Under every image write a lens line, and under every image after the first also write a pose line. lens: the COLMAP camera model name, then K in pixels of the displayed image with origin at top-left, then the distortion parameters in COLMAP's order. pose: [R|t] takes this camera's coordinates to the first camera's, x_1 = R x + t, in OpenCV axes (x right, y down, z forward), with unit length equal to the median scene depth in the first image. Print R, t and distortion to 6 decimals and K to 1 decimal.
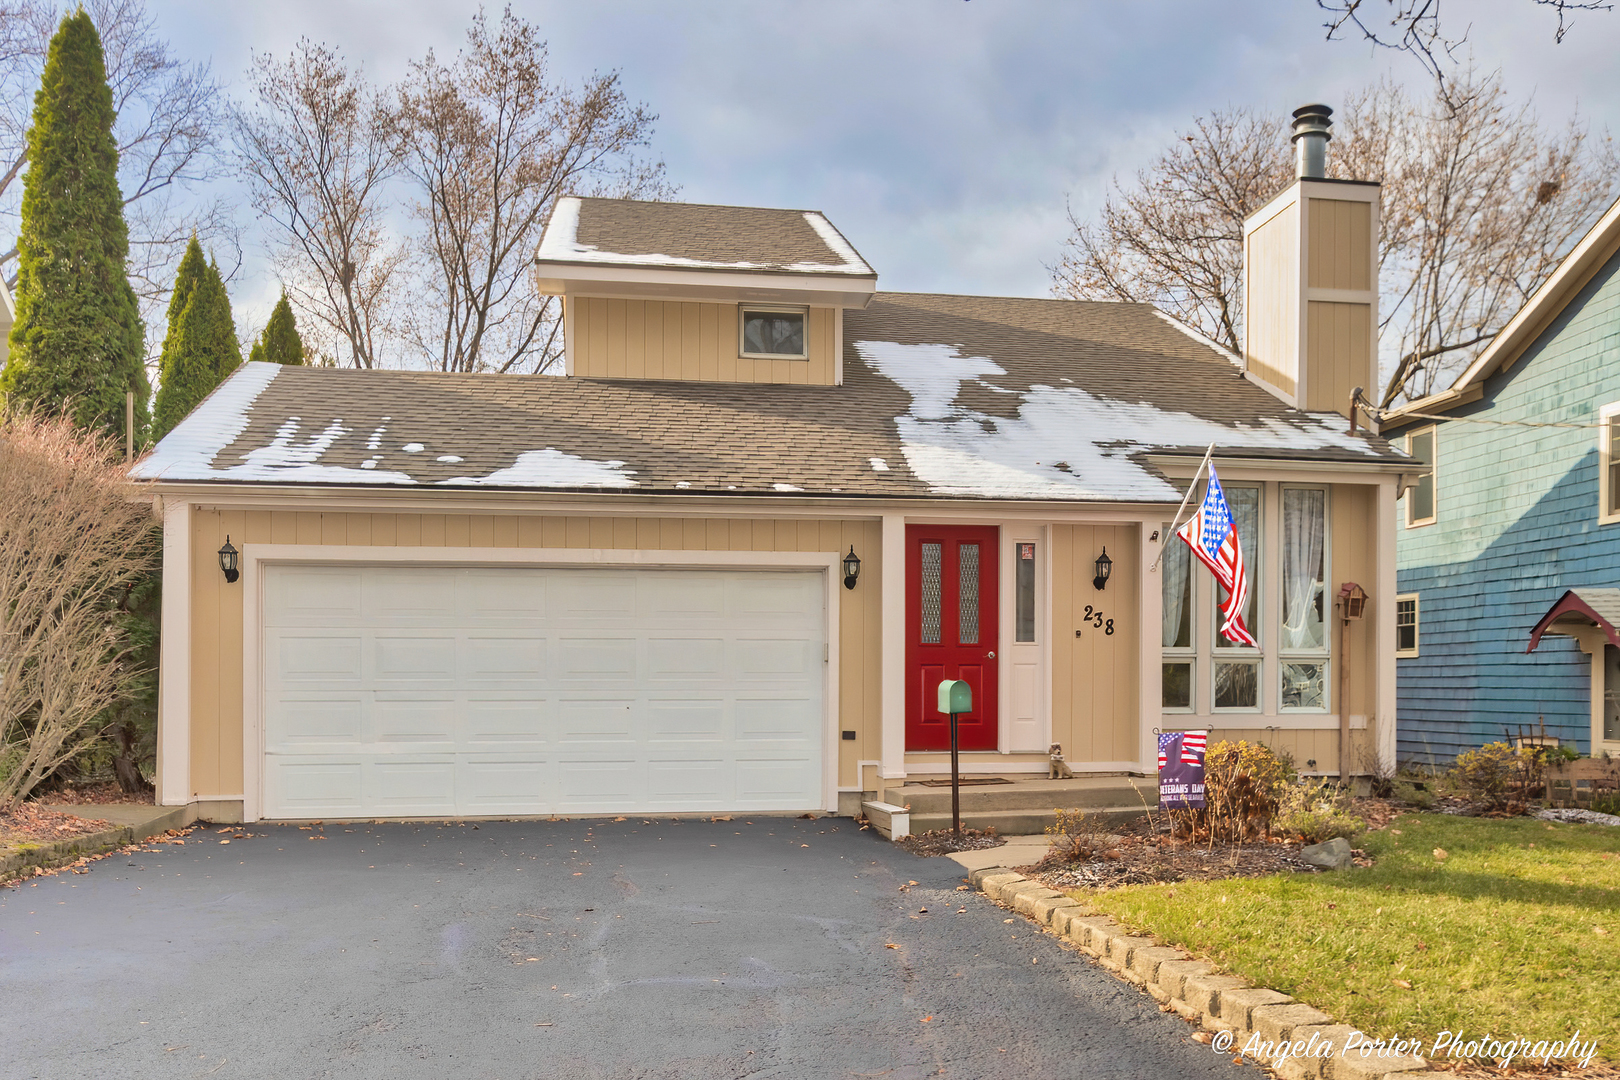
lens RADIAL K [[1291.5, 0, 810.2], [0, 1291.5, 593.3], [0, 0, 1]] dist [0.005759, -0.009644]
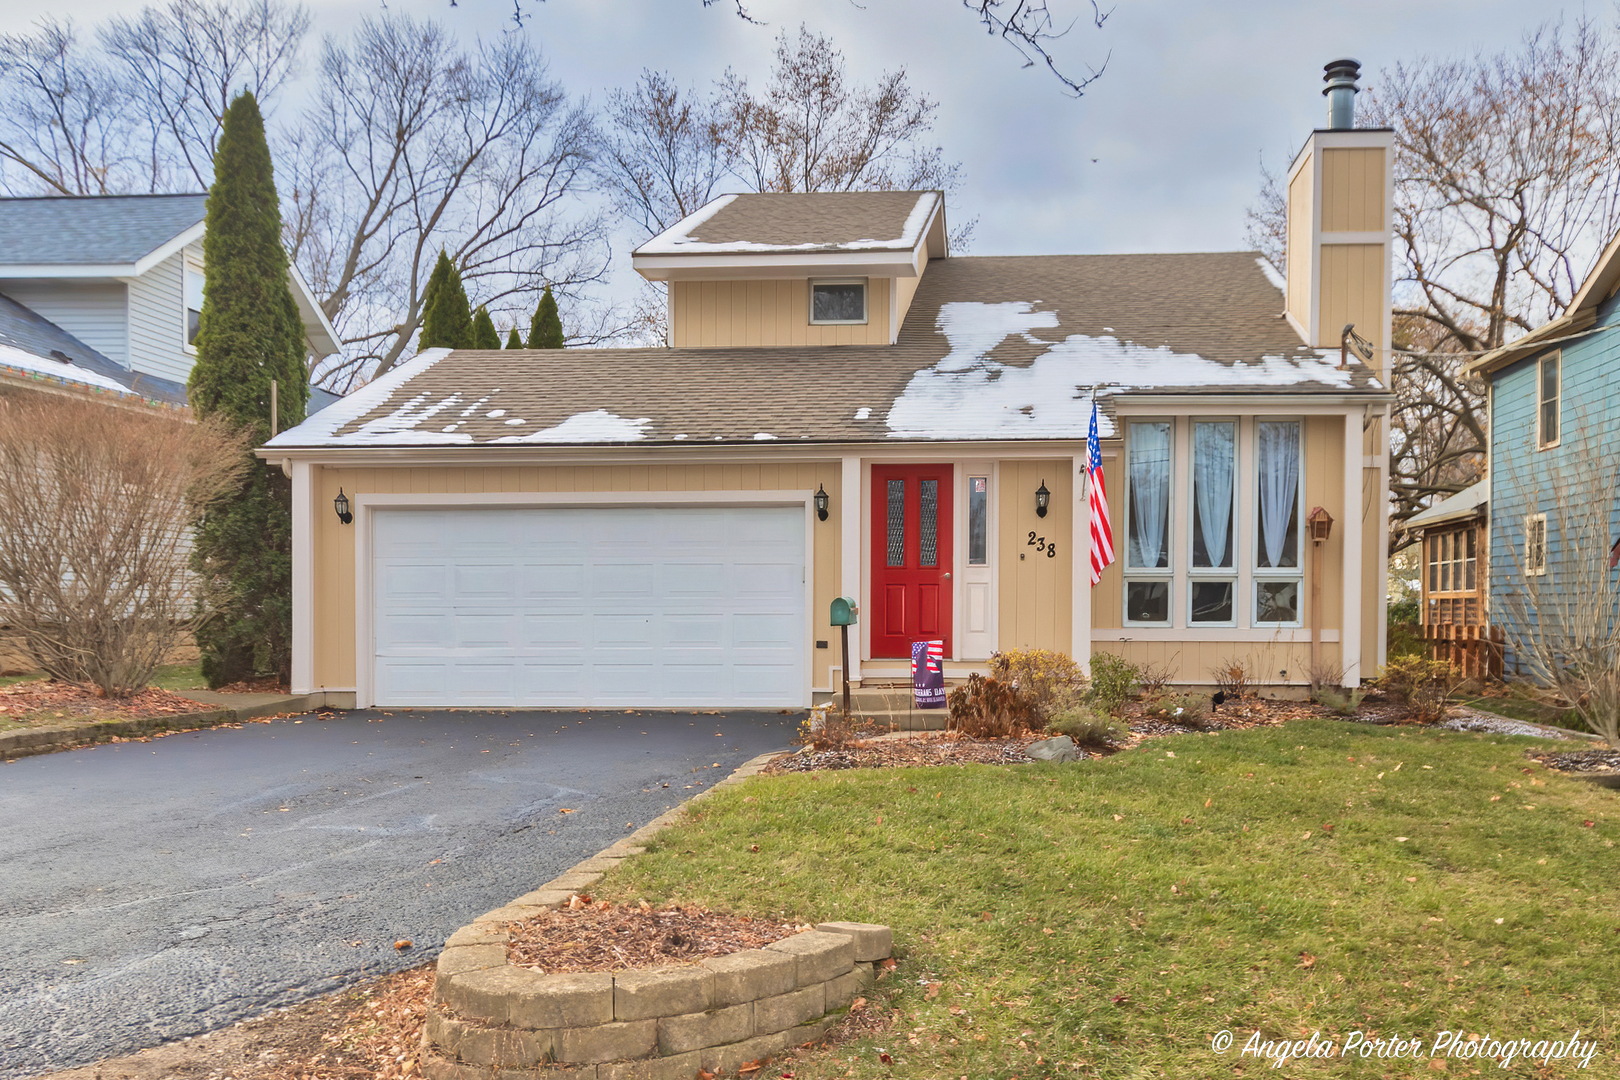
lens RADIAL K [[1116.8, 0, 810.0], [0, 1116.8, 540.0], [0, 0, 1]] dist [-0.000177, 0.002115]
pose [[0.978947, -0.013233, -0.203684, 0.224240], [0.016204, 0.999785, 0.012923, 0.000880], [0.203469, -0.015952, 0.978951, -0.001334]]
